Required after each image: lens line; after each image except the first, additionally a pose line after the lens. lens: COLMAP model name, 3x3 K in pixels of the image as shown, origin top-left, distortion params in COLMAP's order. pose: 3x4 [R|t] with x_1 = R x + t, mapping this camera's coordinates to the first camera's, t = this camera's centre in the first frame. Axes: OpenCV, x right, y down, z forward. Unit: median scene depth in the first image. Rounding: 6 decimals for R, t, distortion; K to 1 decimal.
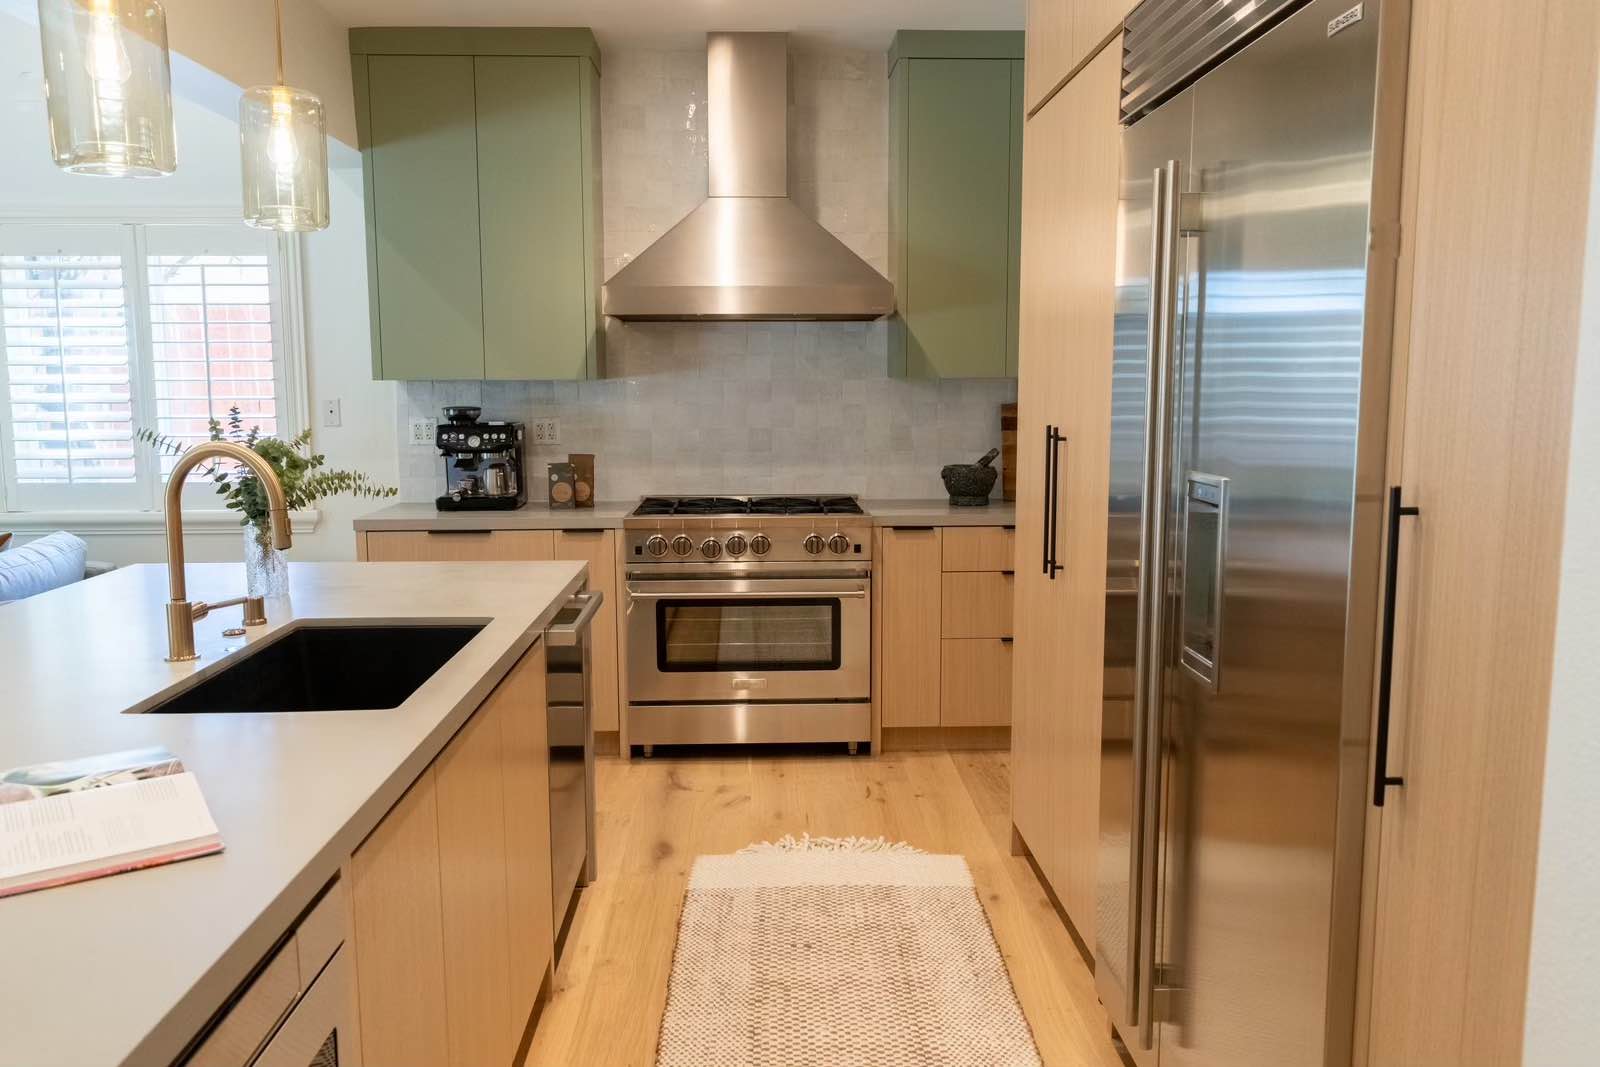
lens RADIAL K [[1249.4, 0, 800.0], [0, 1249.4, 533.5], [0, 0, 1]] dist [-0.001659, -0.000315]
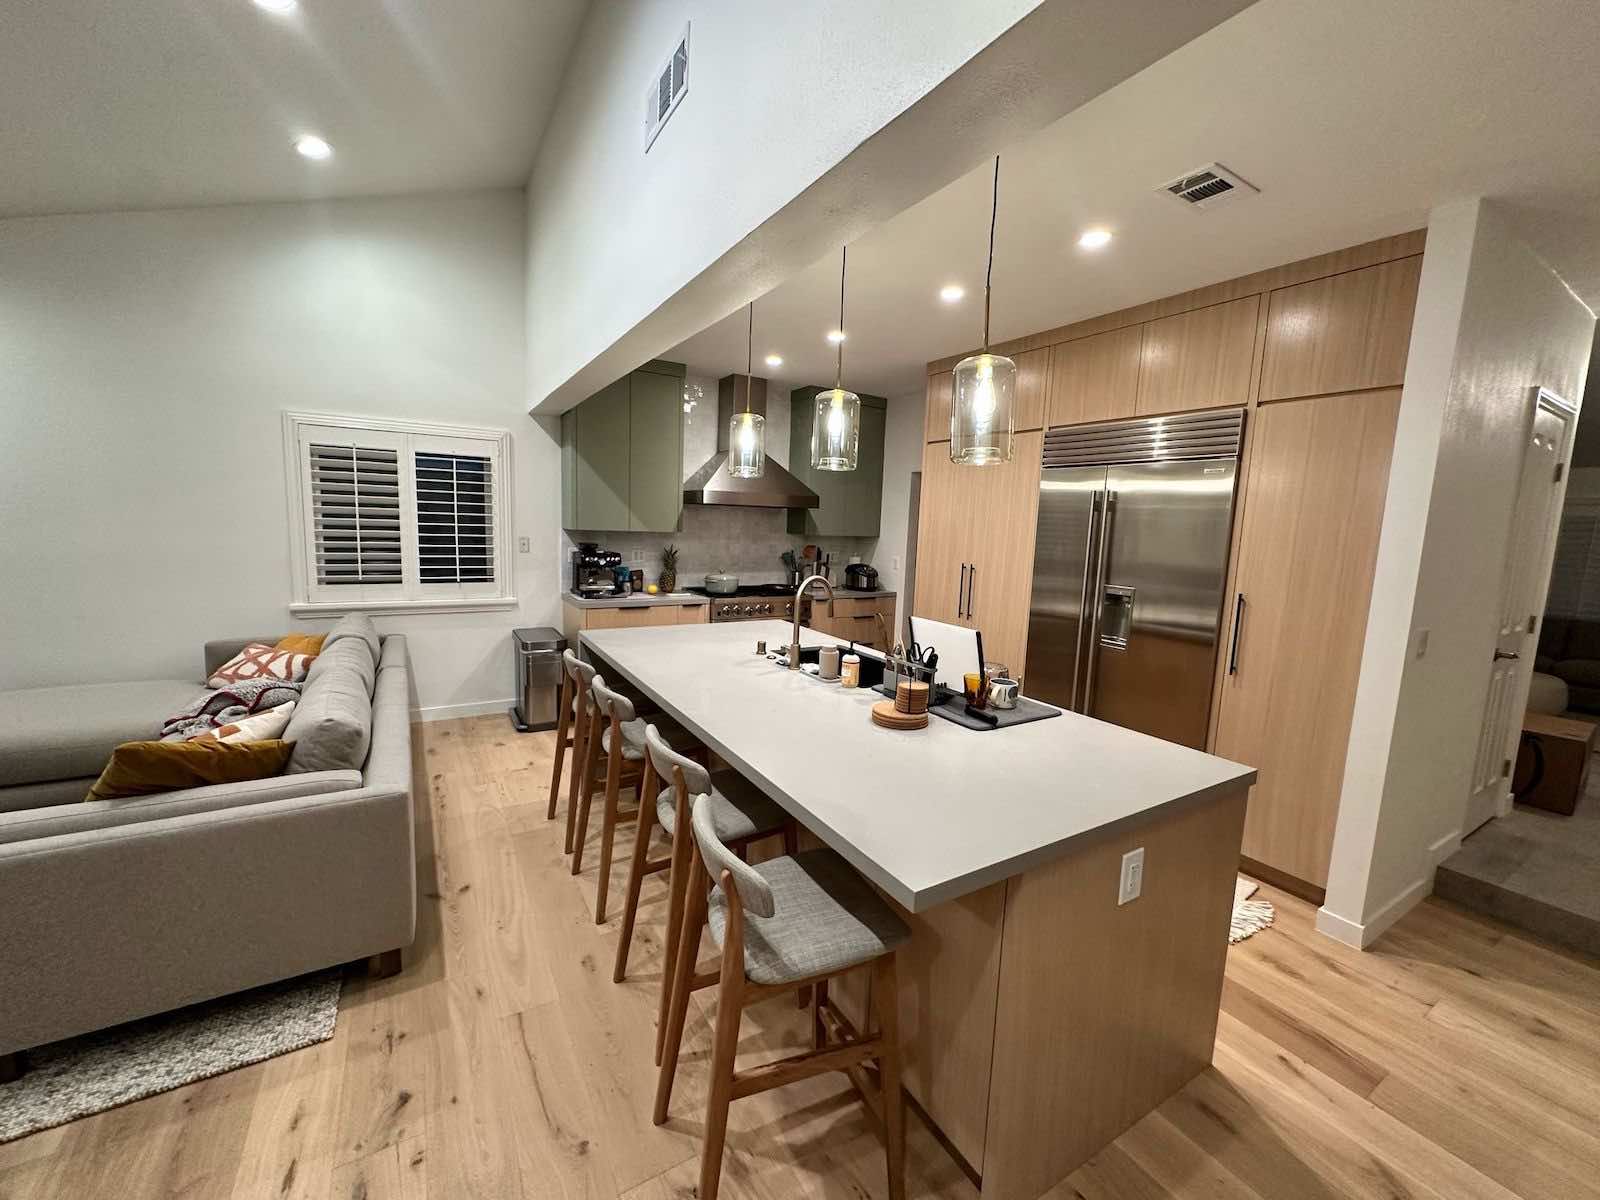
lens RADIAL K [[637.8, 0, 800.0], [0, 637.8, 600.0], [0, 0, 1]] dist [-0.000307, -0.000011]
pose [[0.871284, -0.022787, 0.490250, -0.521871], [0.018120, 0.999734, 0.014265, -0.021753], [-0.490445, -0.003546, 0.871465, -0.022827]]
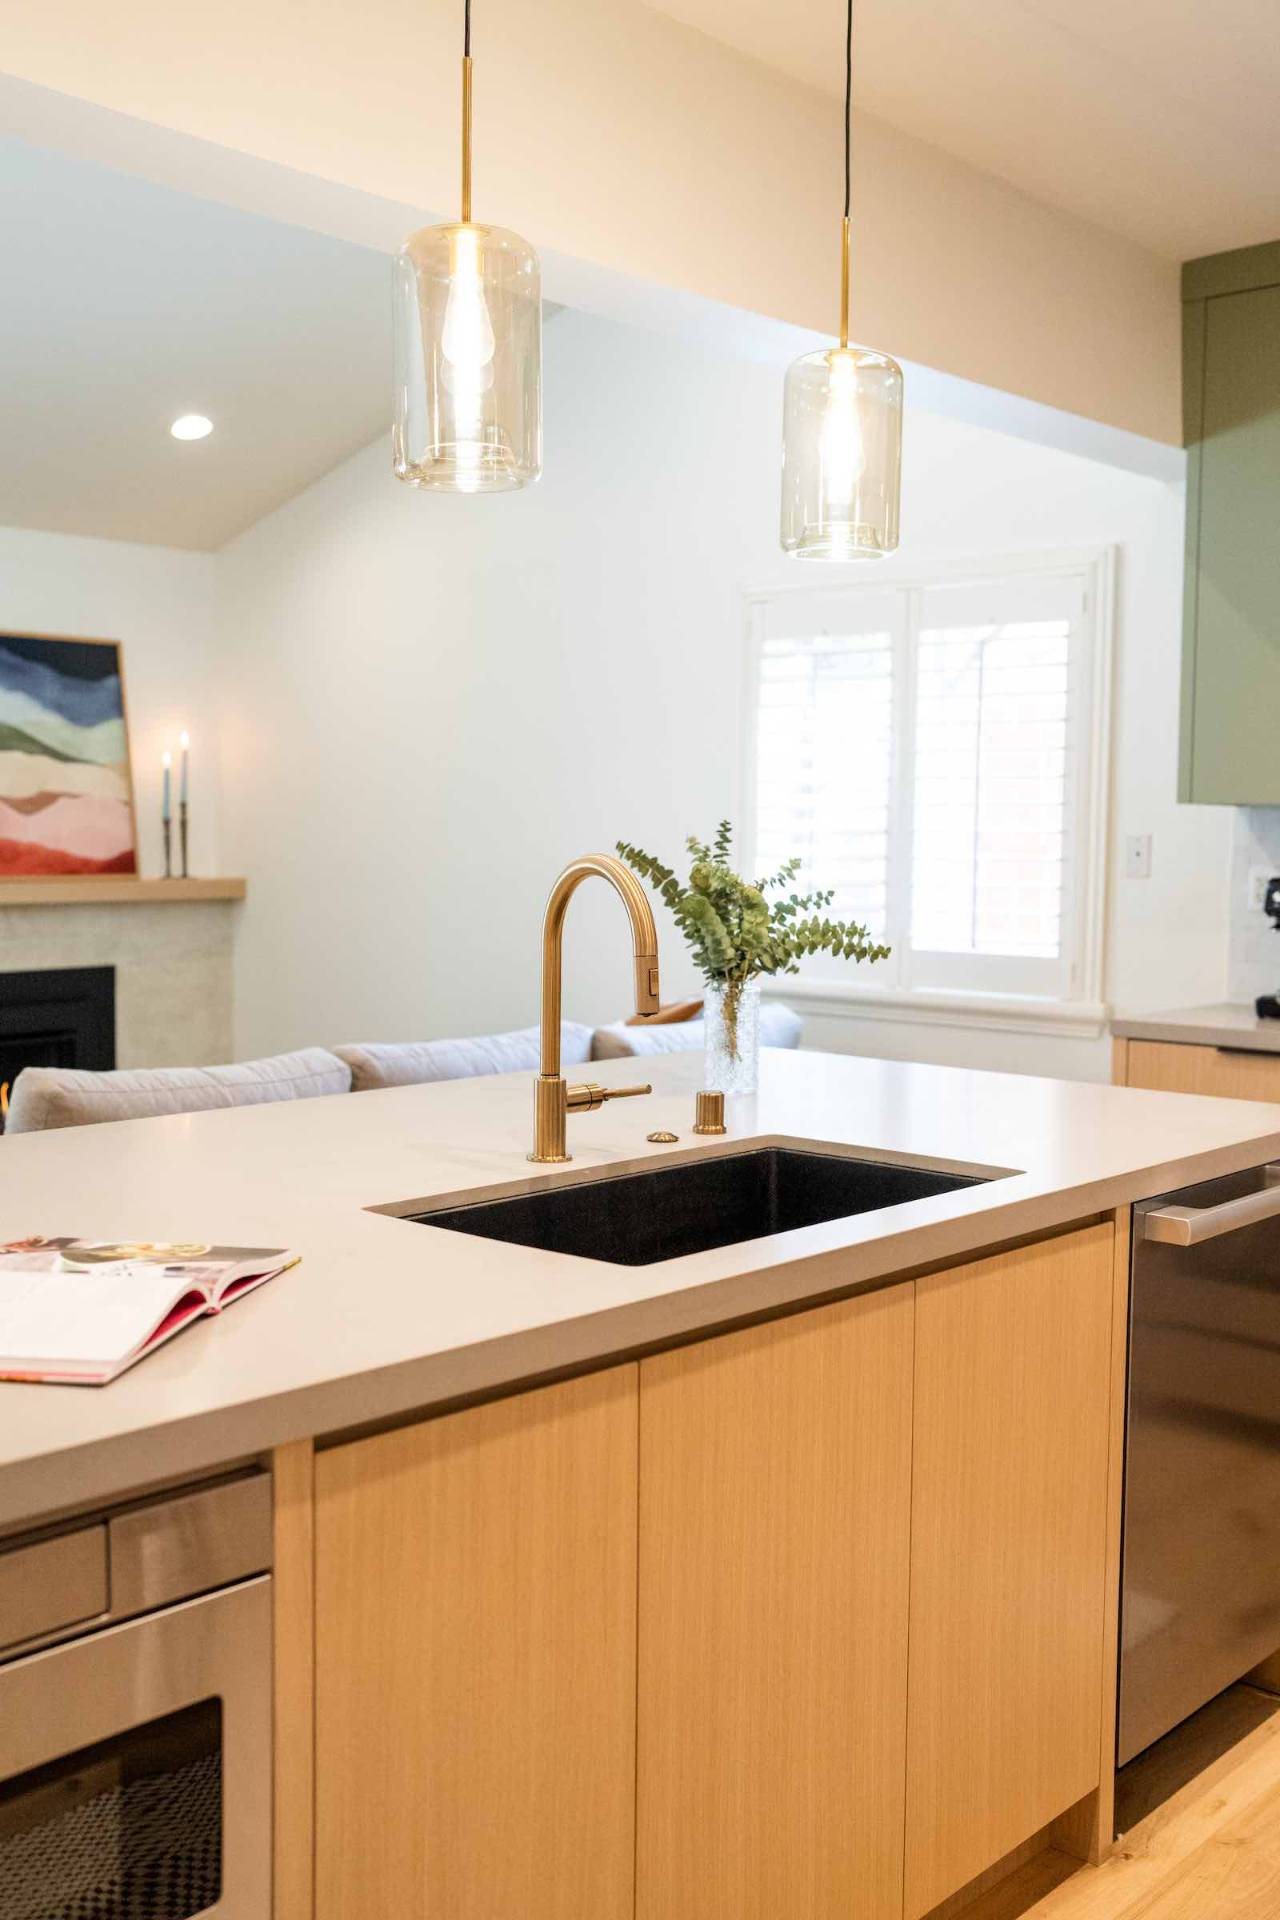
lens RADIAL K [[1922.7, 0, 640.0], [0, 1922.7, 960.0], [0, 0, 1]] dist [0.060784, 0.015403]
pose [[0.721389, 0.062474, -0.689706, 0.145088], [-0.101315, 0.994728, -0.015866, -0.000793], [0.685079, 0.081323, 0.723915, 0.108025]]
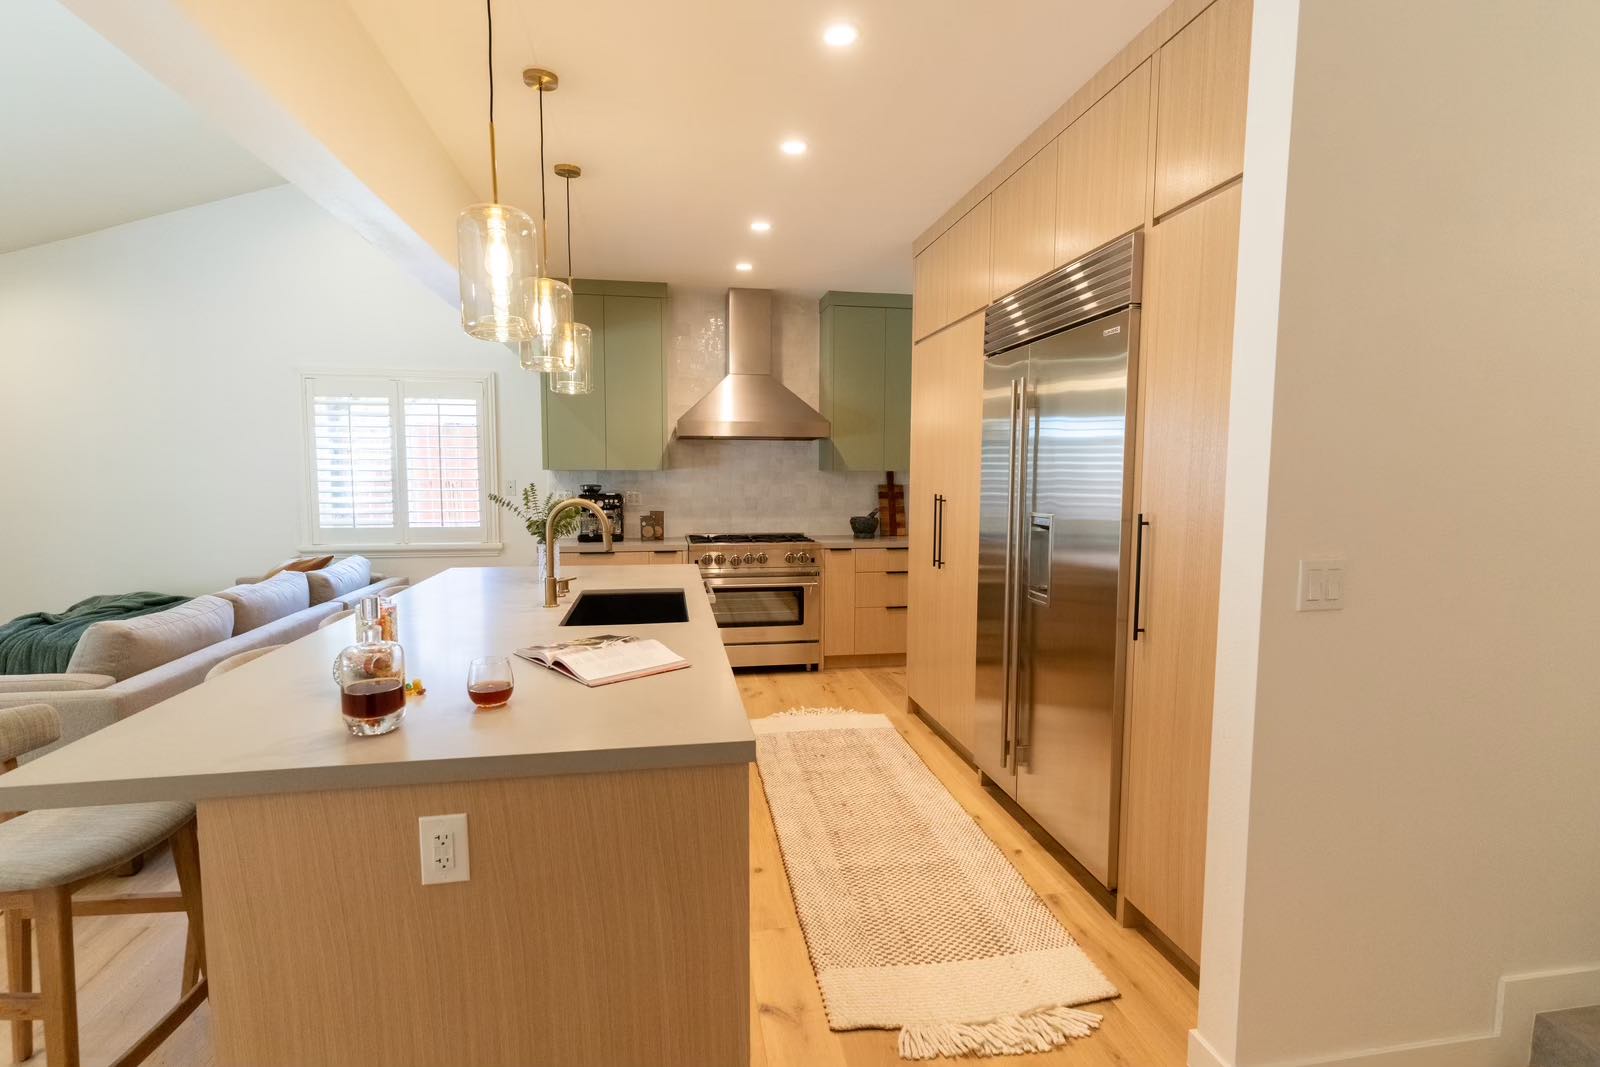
lens RADIAL K [[758.9, 0, 800.0], [0, 758.9, 533.5], [0, 0, 1]] dist [-0.000422, -0.000051]
pose [[0.990293, -0.003952, 0.138936, -0.127990], [0.009731, 0.999114, -0.040943, 0.017678], [-0.138651, 0.041898, 0.989455, -0.131863]]
